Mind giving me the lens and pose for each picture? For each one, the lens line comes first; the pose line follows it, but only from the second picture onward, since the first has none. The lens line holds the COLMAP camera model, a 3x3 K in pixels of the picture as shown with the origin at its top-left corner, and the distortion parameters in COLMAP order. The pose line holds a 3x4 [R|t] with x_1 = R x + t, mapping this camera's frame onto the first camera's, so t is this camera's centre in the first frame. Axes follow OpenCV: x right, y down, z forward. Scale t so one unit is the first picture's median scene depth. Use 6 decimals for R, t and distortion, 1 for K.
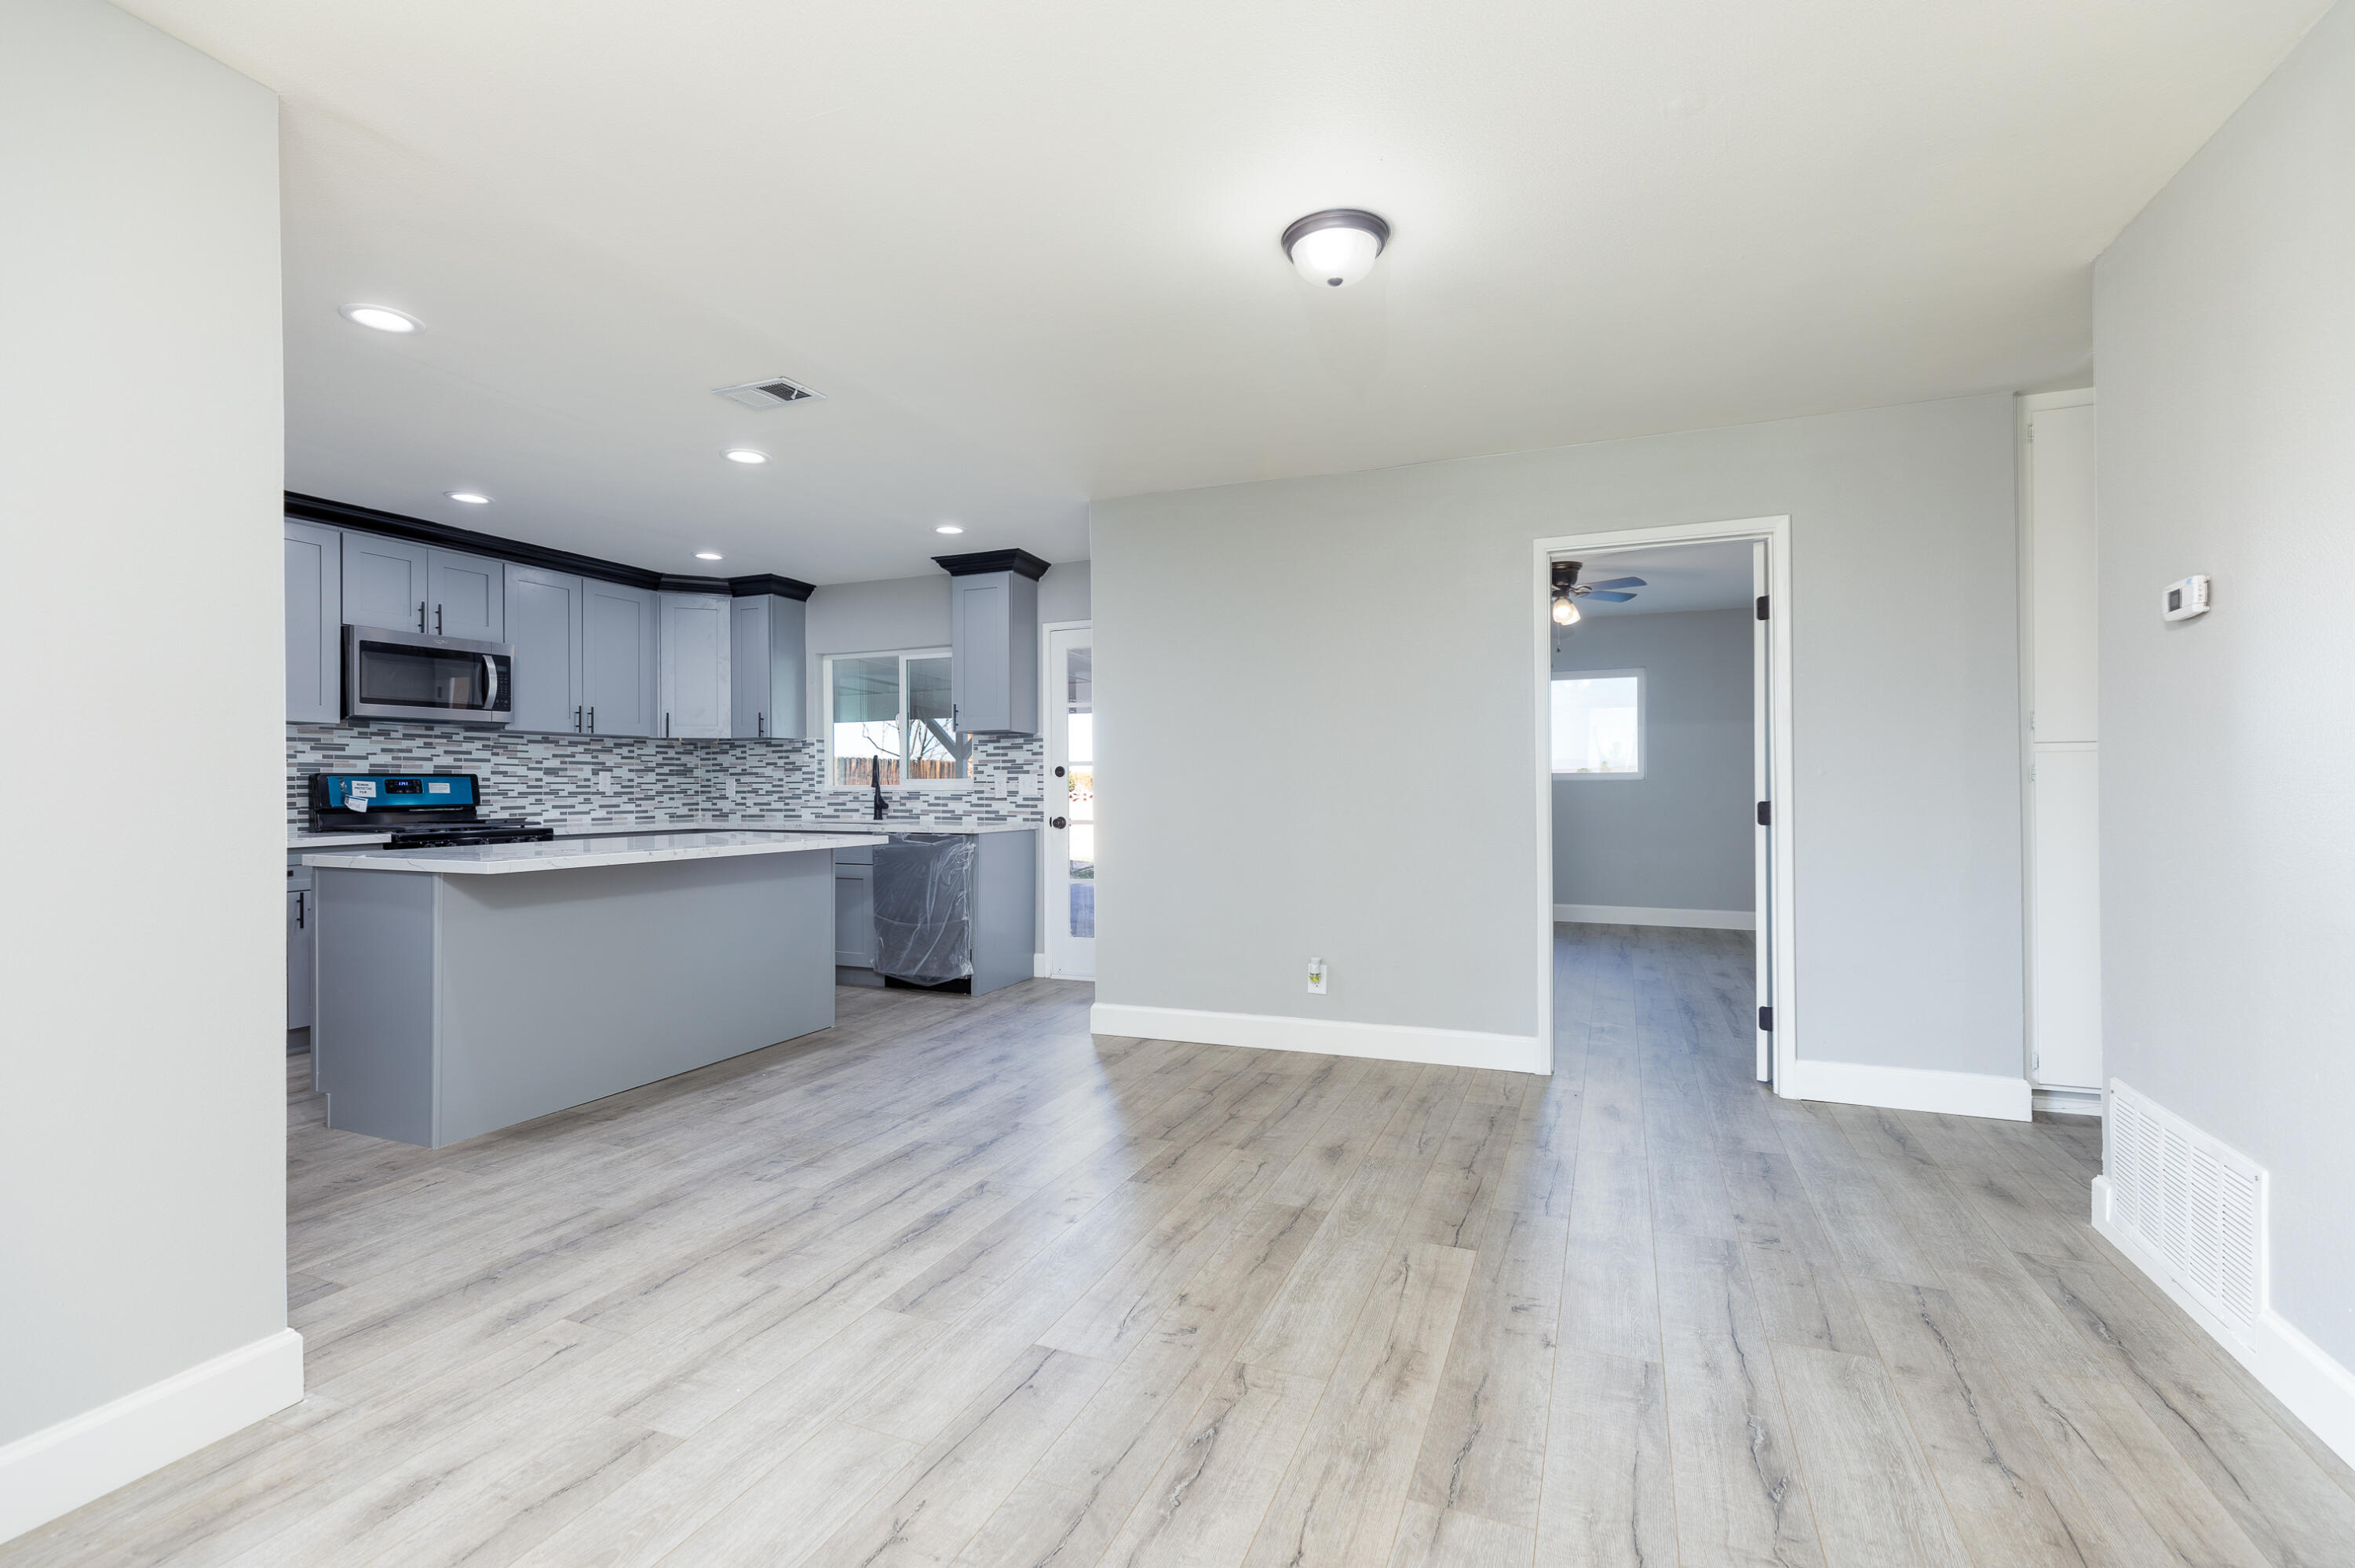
lens RADIAL K [[1073.6, 0, 1179.1], [0, 1073.6, 783.6], [0, 0, 1]] dist [0.003097, 0.000113]
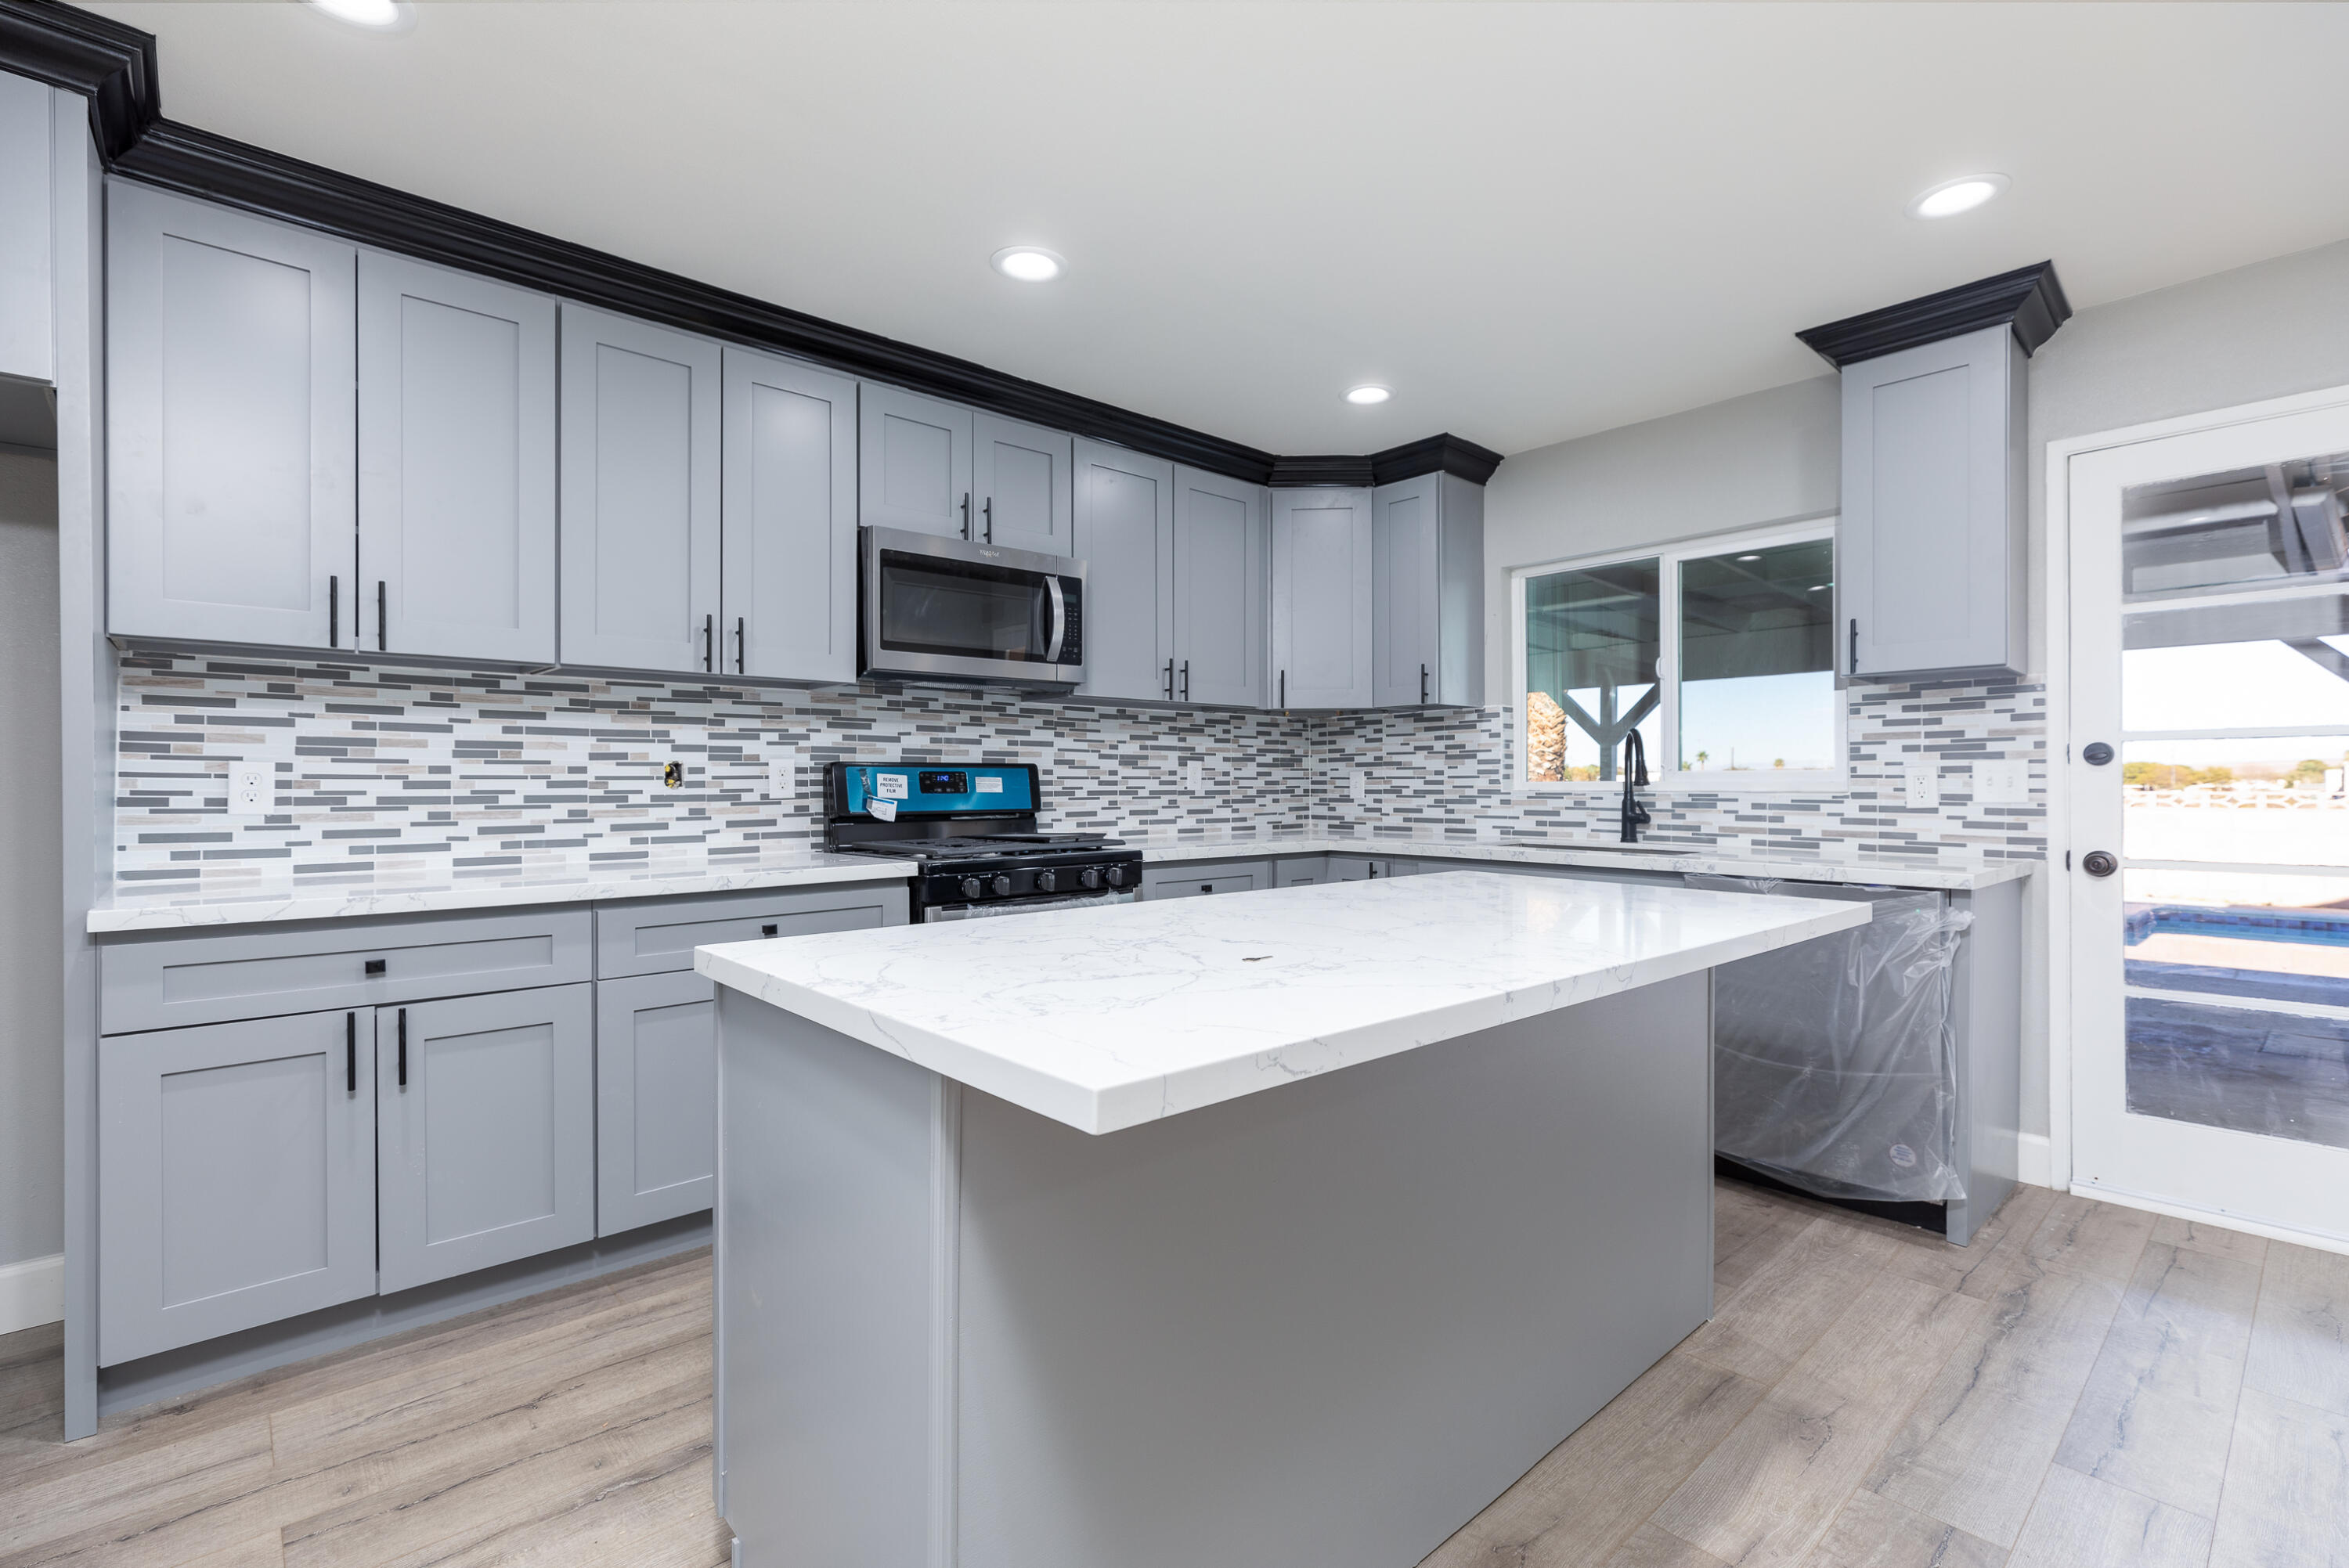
lens RADIAL K [[1070.9, 0, 1172.4], [0, 1070.9, 772.1], [0, 0, 1]] dist [0.003097, 0.000113]
pose [[0.903679, -0.001807, -0.428206, -0.299151], [-0.001014, 0.999979, -0.006359, 0.000268], [0.428209, 0.006180, 0.903659, 0.445883]]
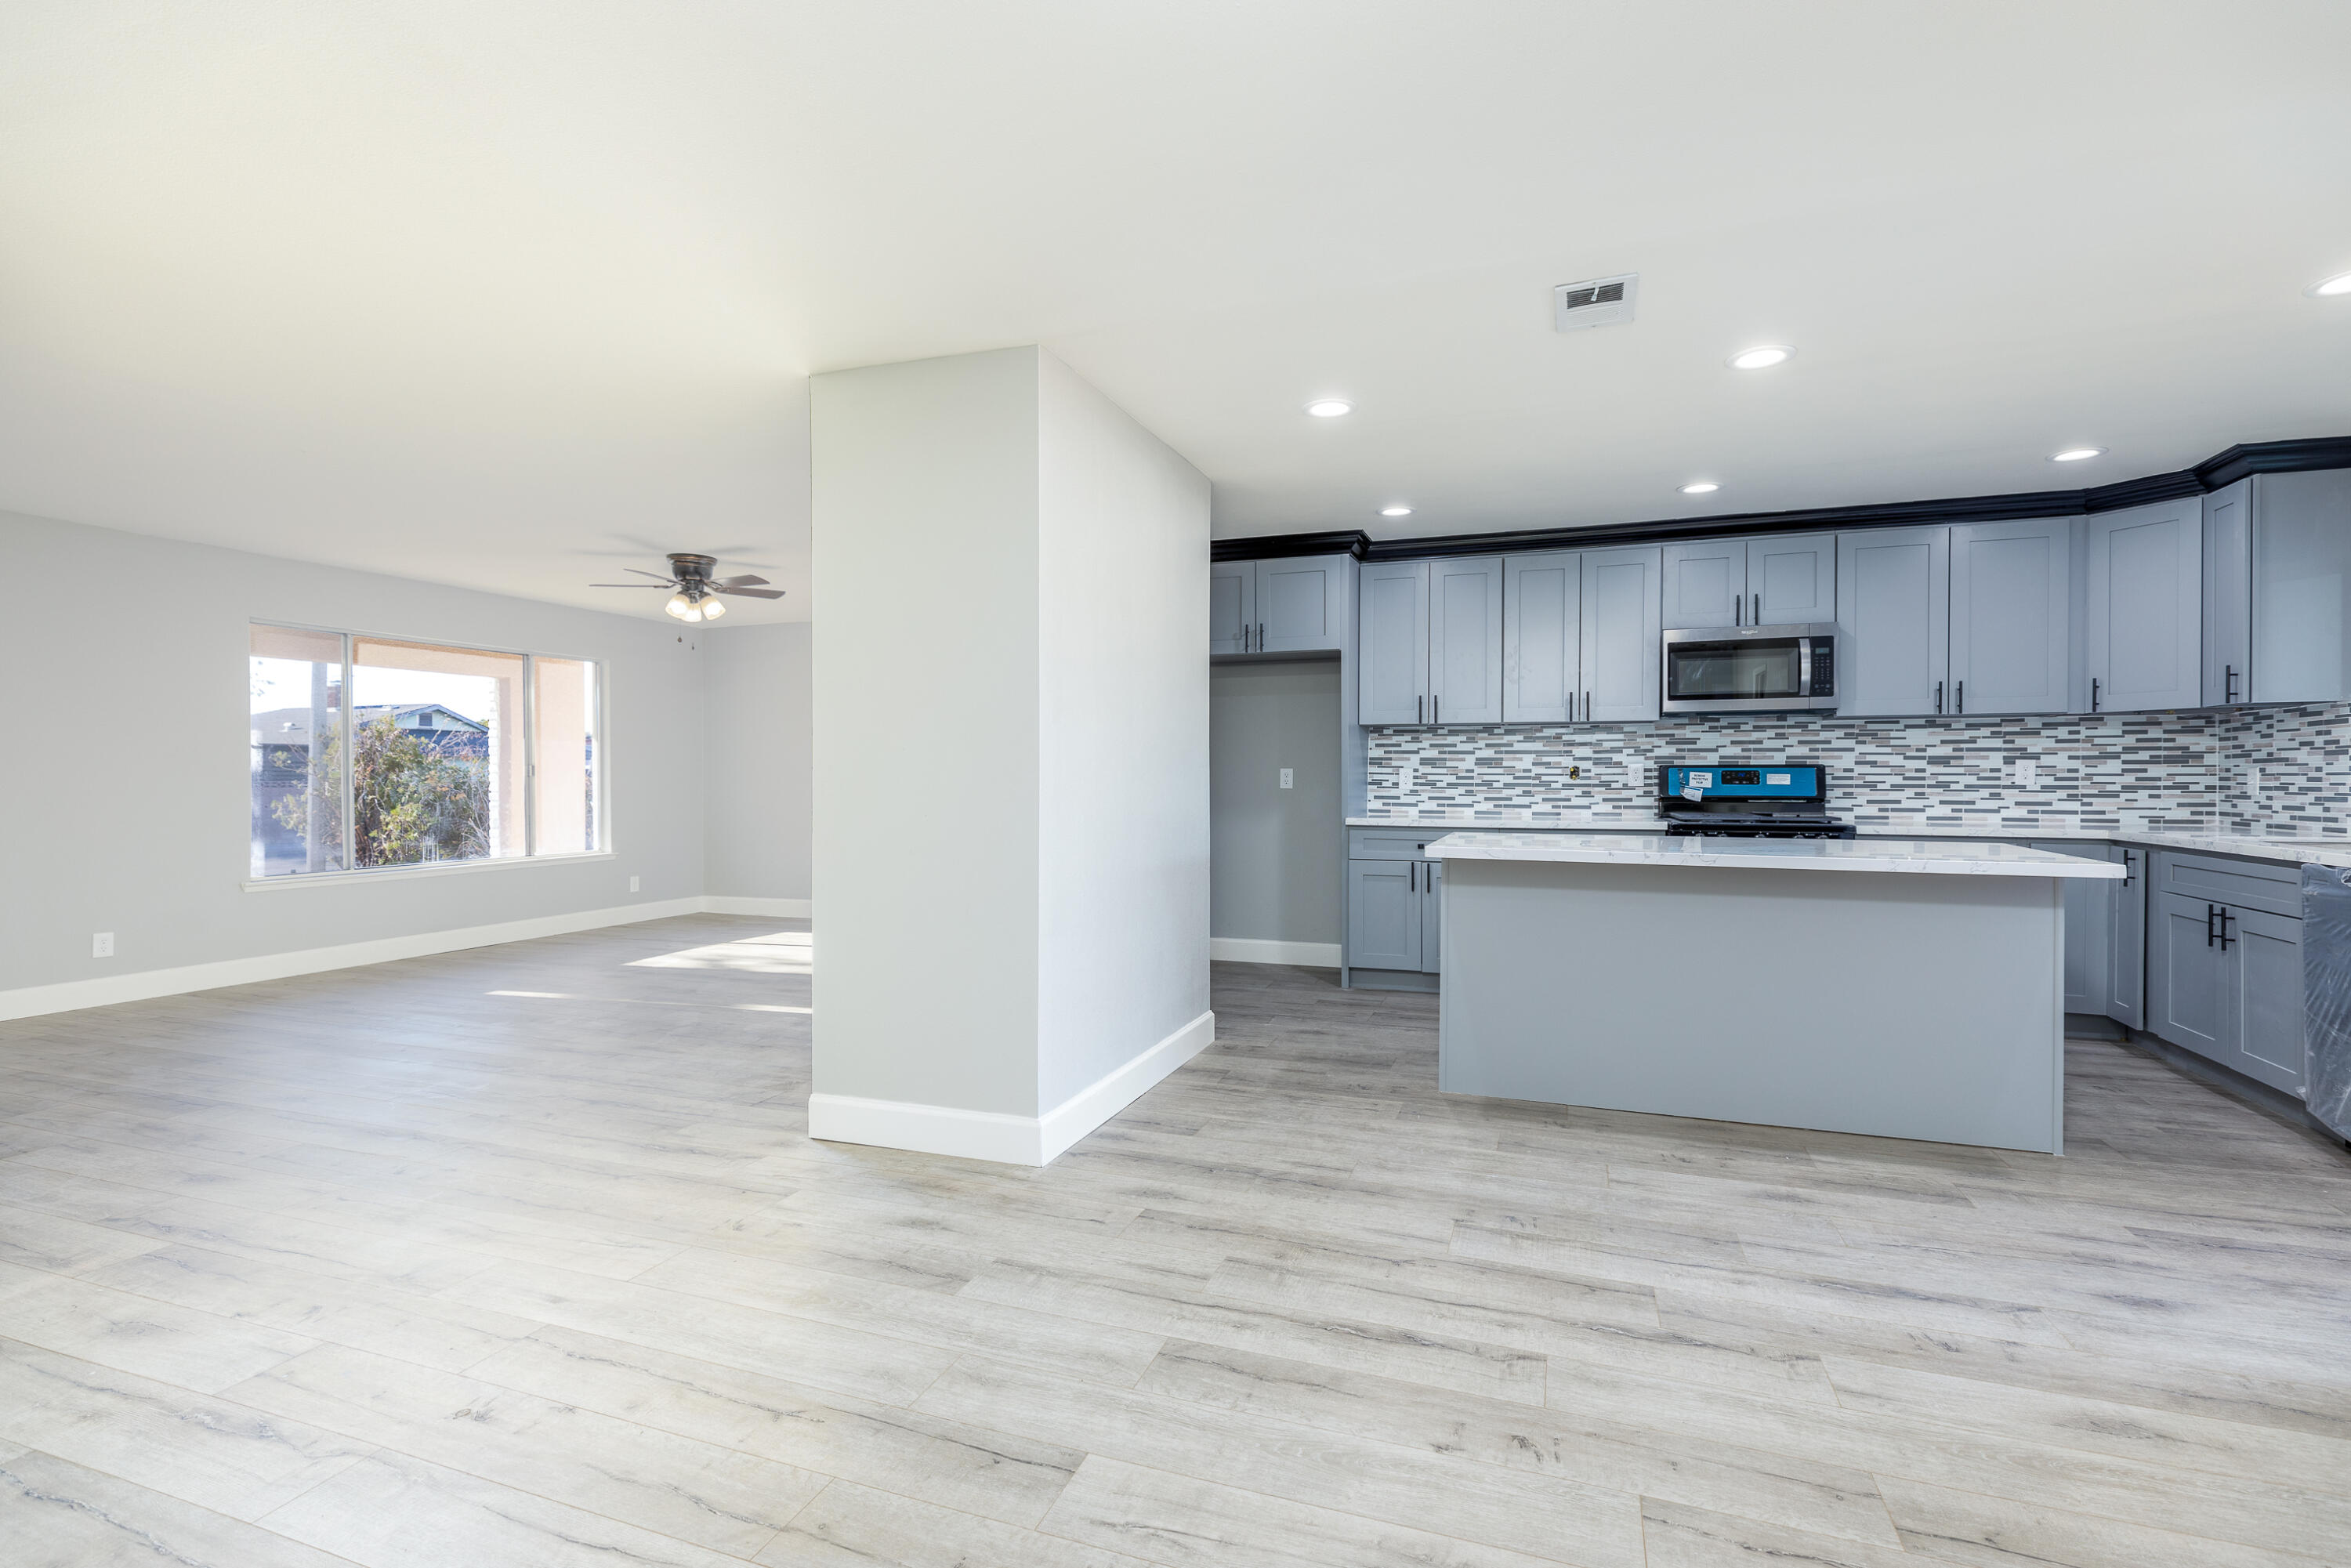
lens RADIAL K [[1071.9, 0, 1175.7], [0, 1071.9, 793.2], [0, 0, 1]] dist [0.003097, 0.000113]
pose [[0.039921, 0.020518, -0.998992, 0.266374], [0.000066, 0.999789, 0.020537, -0.003270], [0.999203, -0.000886, 0.039911, 0.399852]]
